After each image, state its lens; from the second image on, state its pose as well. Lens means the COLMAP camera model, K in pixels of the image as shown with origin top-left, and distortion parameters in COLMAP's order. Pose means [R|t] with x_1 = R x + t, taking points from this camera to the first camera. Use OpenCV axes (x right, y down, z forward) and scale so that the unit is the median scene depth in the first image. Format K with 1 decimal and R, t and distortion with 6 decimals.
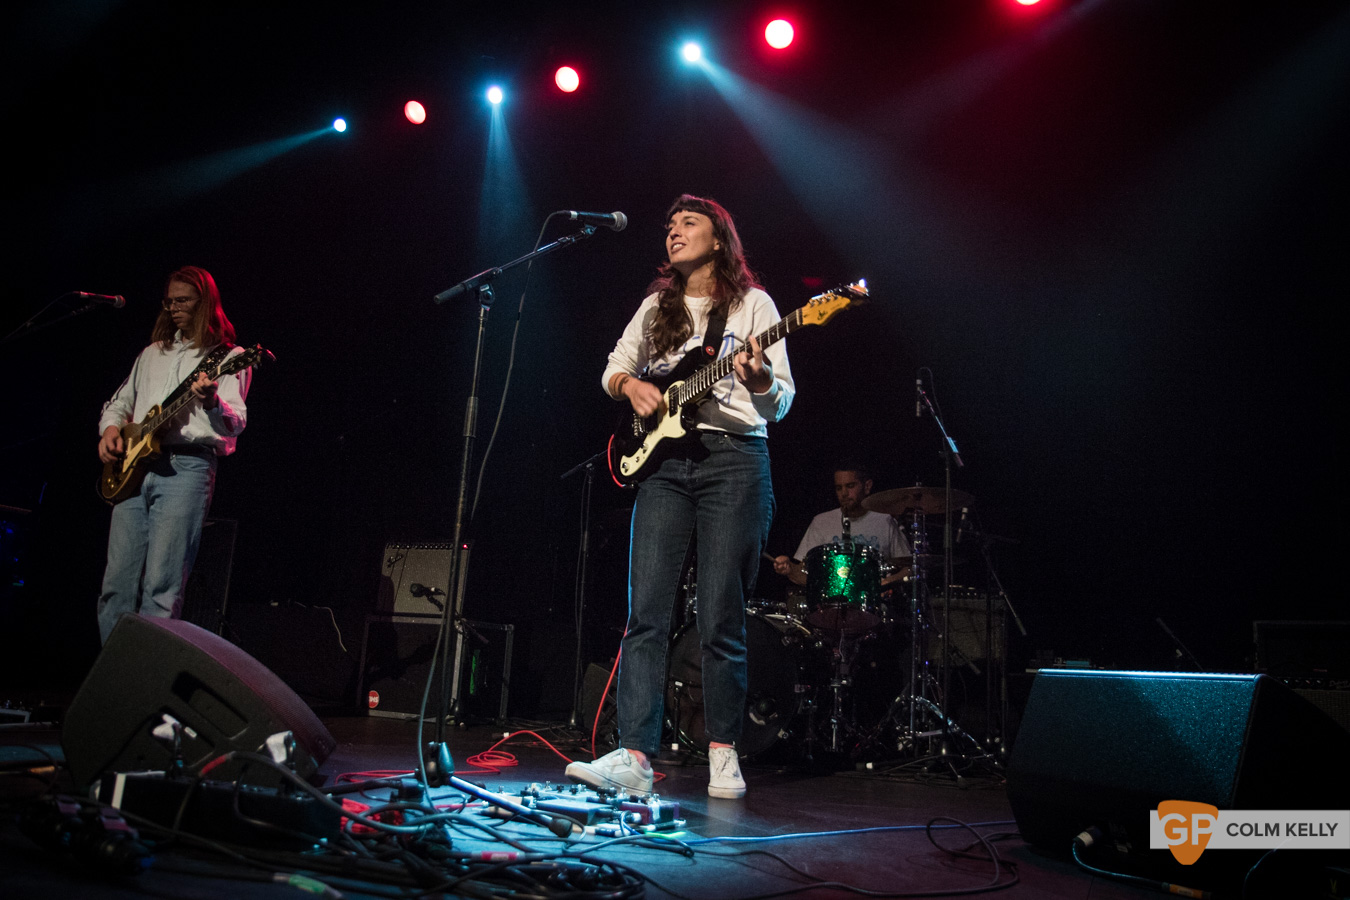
lens RADIAL K [[1543.2, 0, 673.7], [0, 1543.2, 487.6], [0, 0, 1]] dist [0.086699, 0.523046]
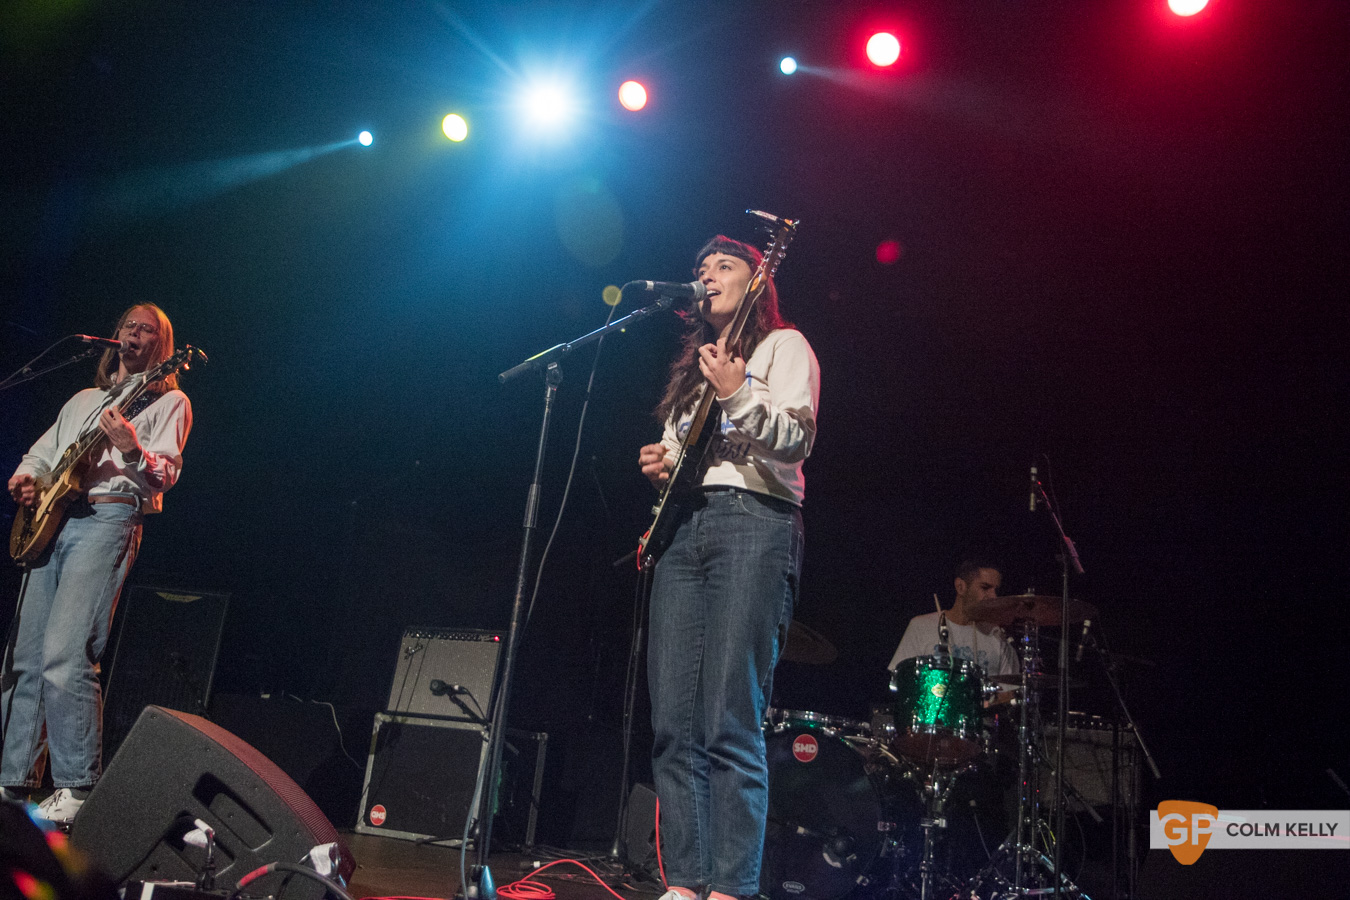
lens RADIAL K [[1543.2, 0, 673.7], [0, 1543.2, 487.6], [0, 0, 1]] dist [0.086699, 0.523046]
pose [[0.997536, 0.036894, -0.059673, 0.010755], [-0.041378, 0.996269, -0.075741, 0.014004], [0.056656, 0.078023, 0.995340, 0.130231]]
